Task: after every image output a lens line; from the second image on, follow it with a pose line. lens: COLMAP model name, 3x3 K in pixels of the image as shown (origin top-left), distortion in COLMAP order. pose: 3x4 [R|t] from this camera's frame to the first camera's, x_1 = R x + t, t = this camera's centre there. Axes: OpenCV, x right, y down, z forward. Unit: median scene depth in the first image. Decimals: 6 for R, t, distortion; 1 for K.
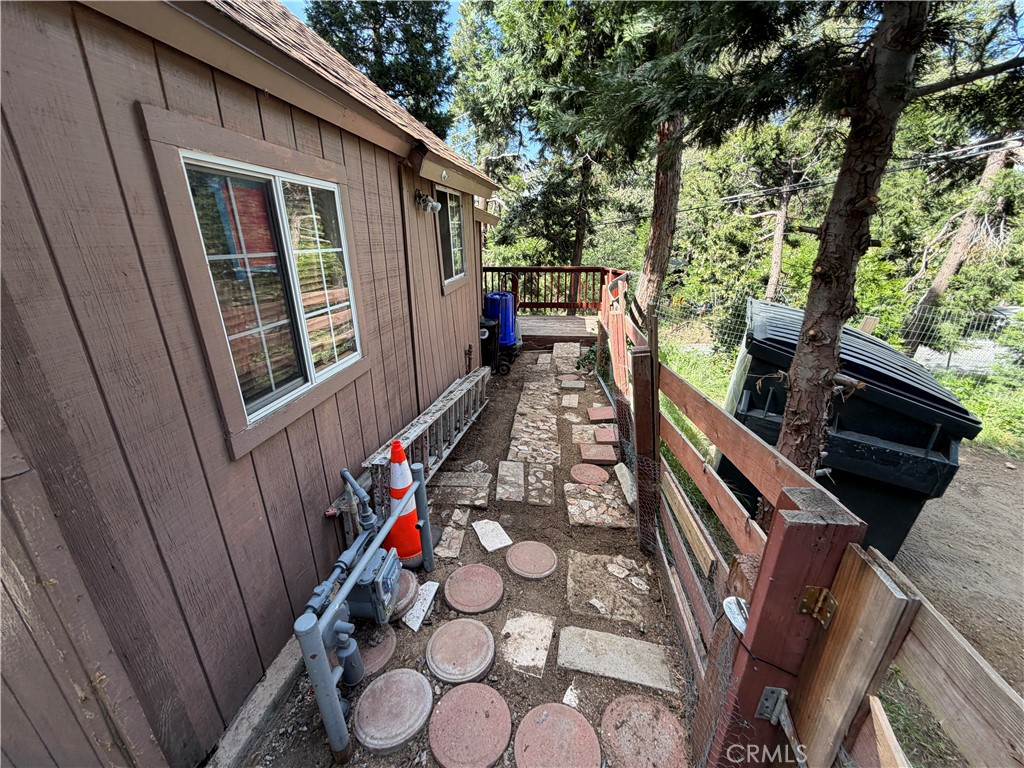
lens RADIAL K [[405.9, 0, 512.0], [0, 405.9, 384.0], [0, 0, 1]] dist [-0.000885, 0.000013]
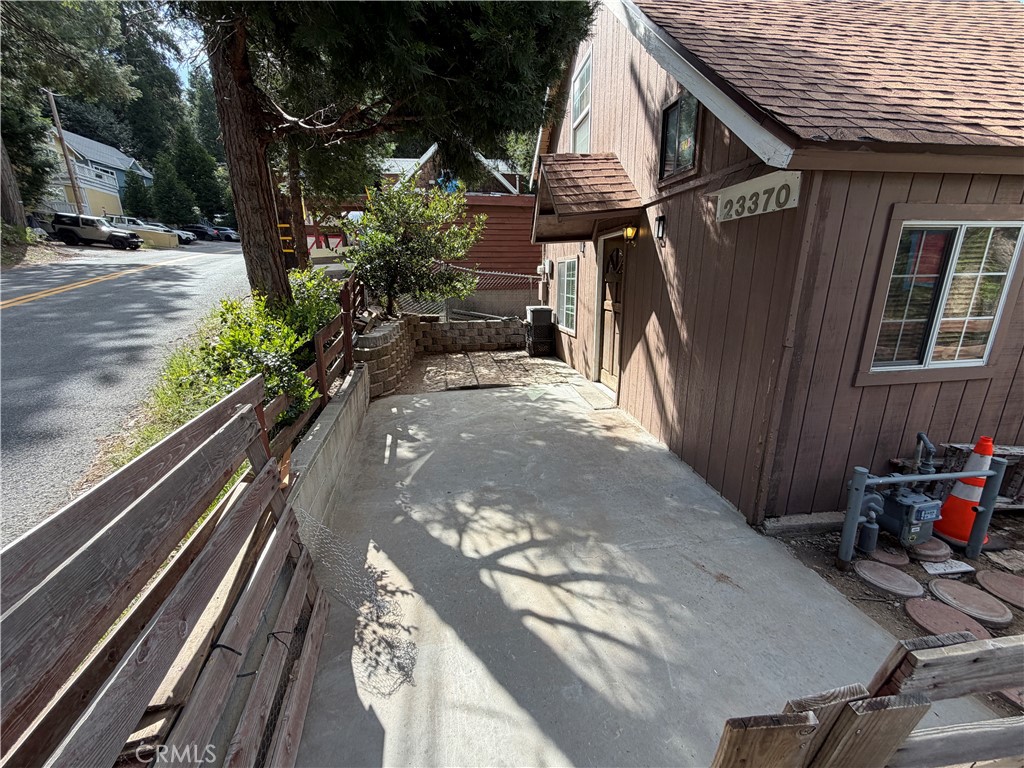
lens RADIAL K [[405.9, 0, 512.0], [0, 405.9, 384.0], [0, 0, 1]] dist [-0.000885, 0.000013]
pose [[0.271097, 0.254978, -0.928166, 0.478077], [-0.316244, 0.934341, 0.164306, 0.302432], [0.909118, 0.248984, 0.333932, -0.820633]]
